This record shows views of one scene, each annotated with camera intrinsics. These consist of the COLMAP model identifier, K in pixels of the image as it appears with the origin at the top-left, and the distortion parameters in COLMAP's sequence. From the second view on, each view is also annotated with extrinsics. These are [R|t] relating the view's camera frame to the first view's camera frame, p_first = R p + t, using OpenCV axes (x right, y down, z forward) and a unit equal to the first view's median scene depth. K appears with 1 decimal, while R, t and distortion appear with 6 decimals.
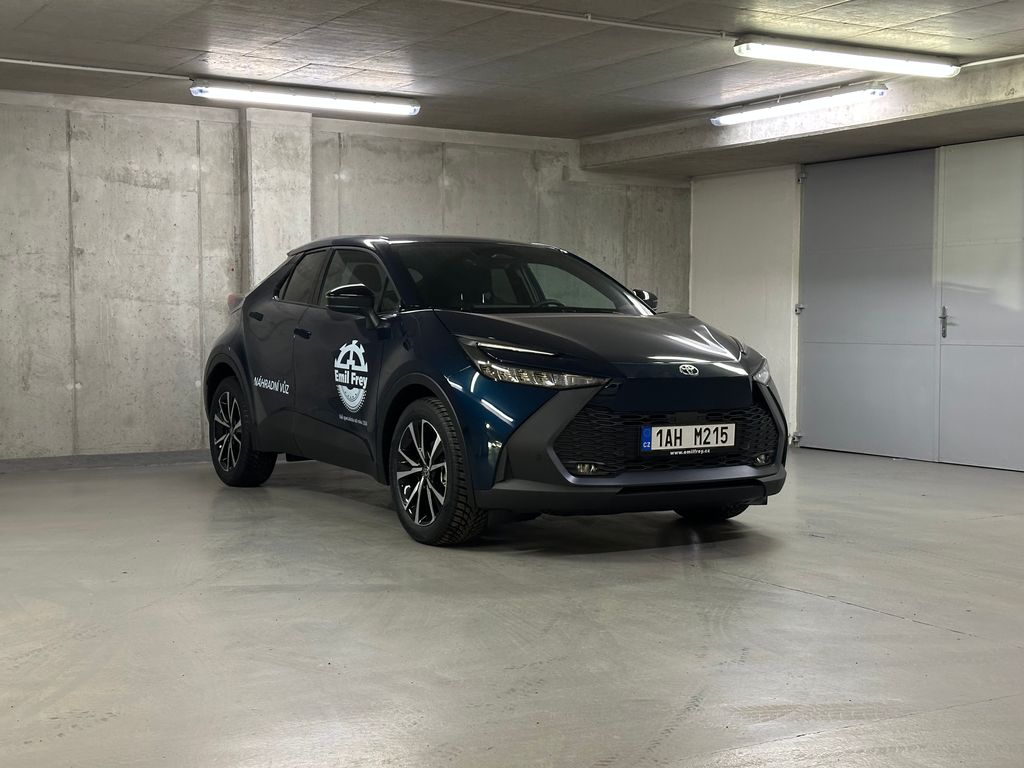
lens RADIAL K [[1398.5, 0, 508.0], [0, 1398.5, 390.1], [0, 0, 1]] dist [0.112553, 0.000000]
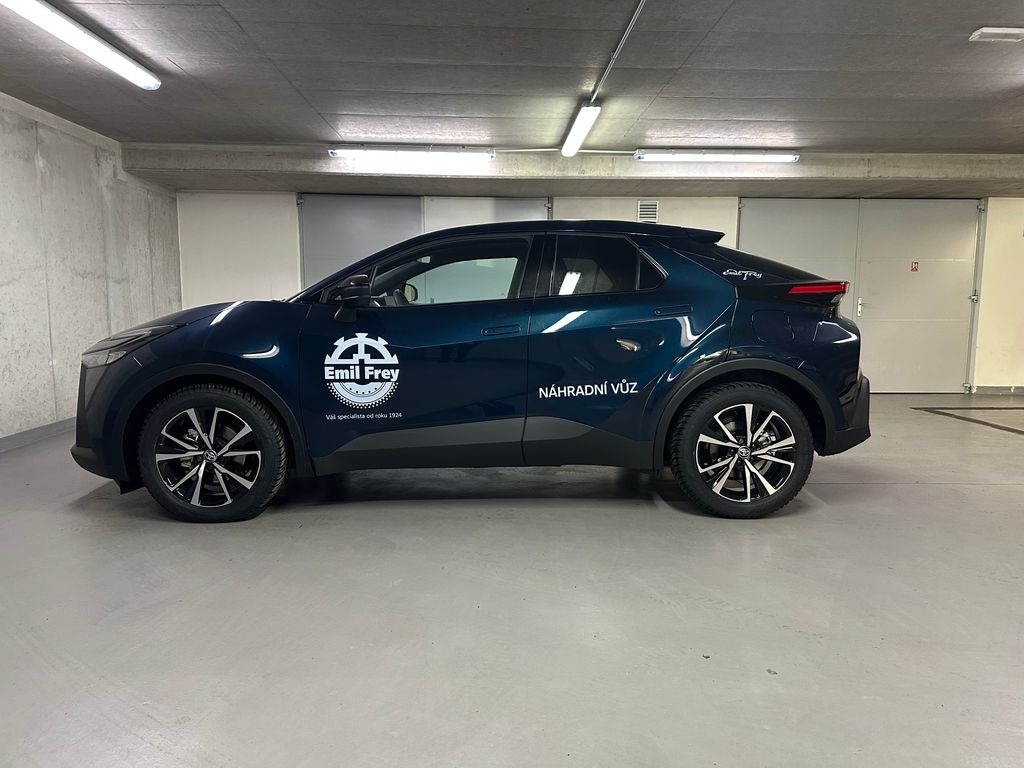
lens RADIAL K [[721.1, 0, 514.3], [0, 721.1, 393.2], [0, 0, 1]] dist [0.006616, -0.017792]
pose [[0.492188, -0.109874, 0.863527, -0.370597], [0.039477, 0.993799, 0.103949, -0.031951], [-0.869593, -0.017073, 0.493473, 0.518583]]
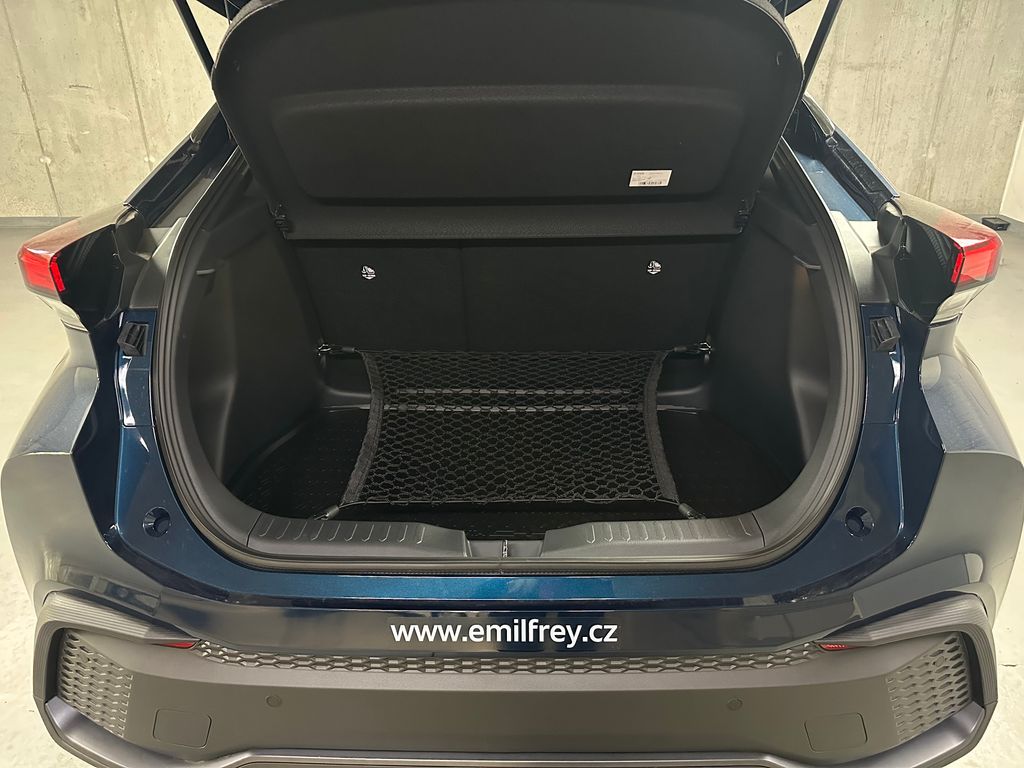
lens RADIAL K [[721.1, 0, 519.8], [0, 721.1, 381.7], [0, 0, 1]] dist [0.006616, -0.017792]
pose [[0.836760, 0.220640, -0.501149, 0.158475], [-0.017227, 0.925379, 0.378651, -0.061682], [0.547299, -0.308207, 0.778121, 0.517173]]
